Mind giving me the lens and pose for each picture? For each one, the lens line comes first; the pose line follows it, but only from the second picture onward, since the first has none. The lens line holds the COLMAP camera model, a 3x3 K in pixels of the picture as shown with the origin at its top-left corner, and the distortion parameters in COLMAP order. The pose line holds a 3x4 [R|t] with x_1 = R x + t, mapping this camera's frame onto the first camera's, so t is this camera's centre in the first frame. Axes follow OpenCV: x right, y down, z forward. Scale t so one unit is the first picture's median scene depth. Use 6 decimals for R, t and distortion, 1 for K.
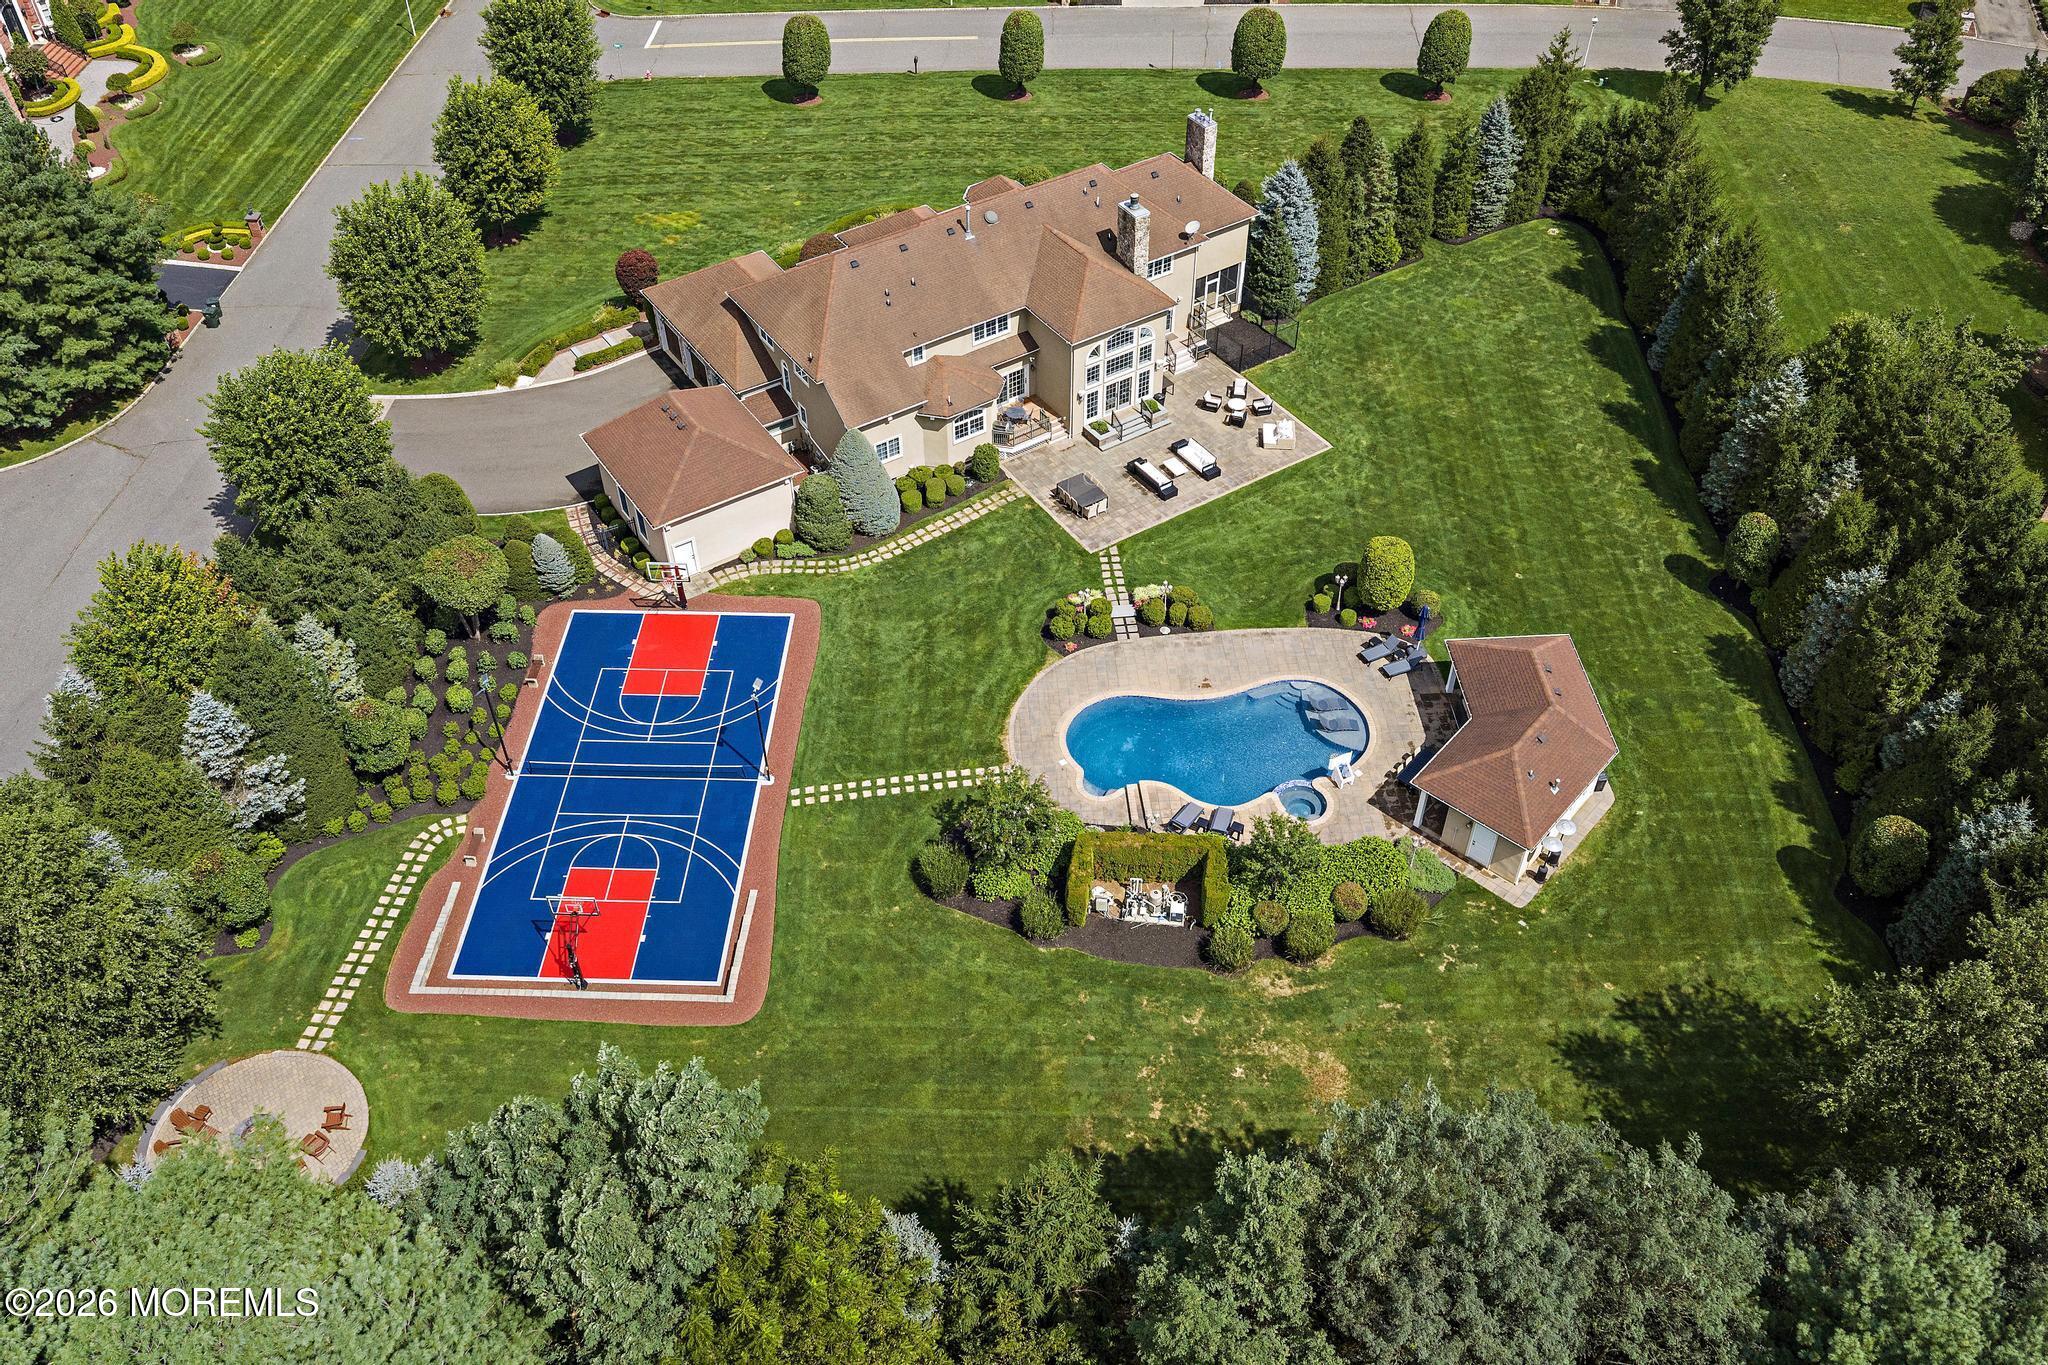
lens RADIAL K [[1721.5, 0, 1024.0], [0, 1721.5, 682.5], [0, 0, 1]] dist [0.007159, -0.003288]
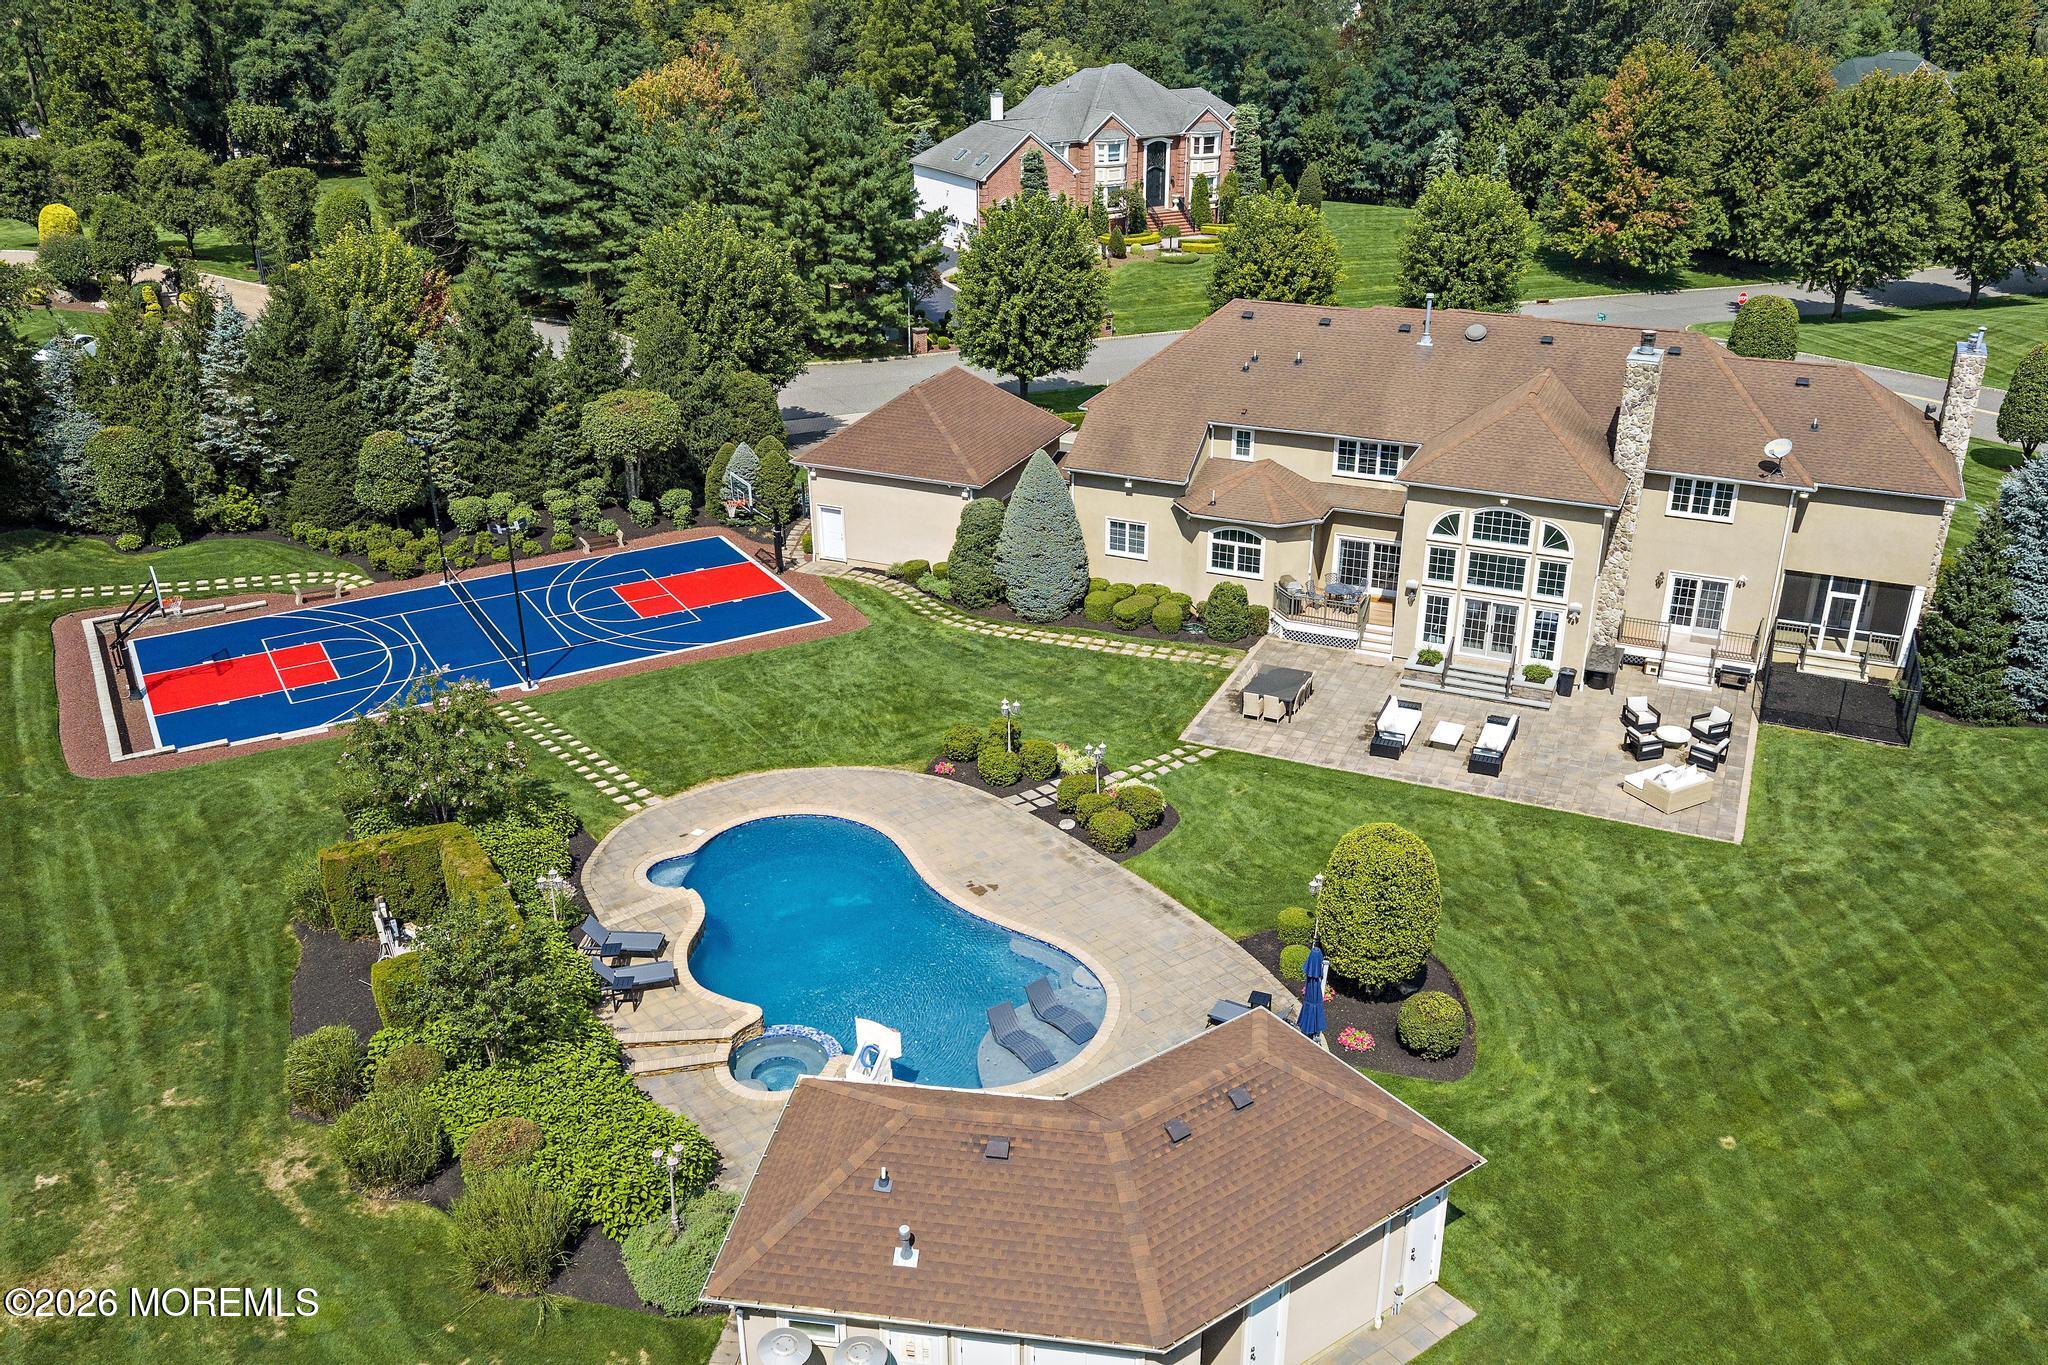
lens RADIAL K [[1691.6, 0, 1024.0], [0, 1691.6, 682.5], [0, 0, 1]] dist [0.007275, -0.010311]
pose [[0.537315, 0.348554, -0.767986, 0.485428], [-0.590946, 0.805284, -0.047969, -0.033049], [0.601727, 0.479613, 0.638668, 0.614913]]
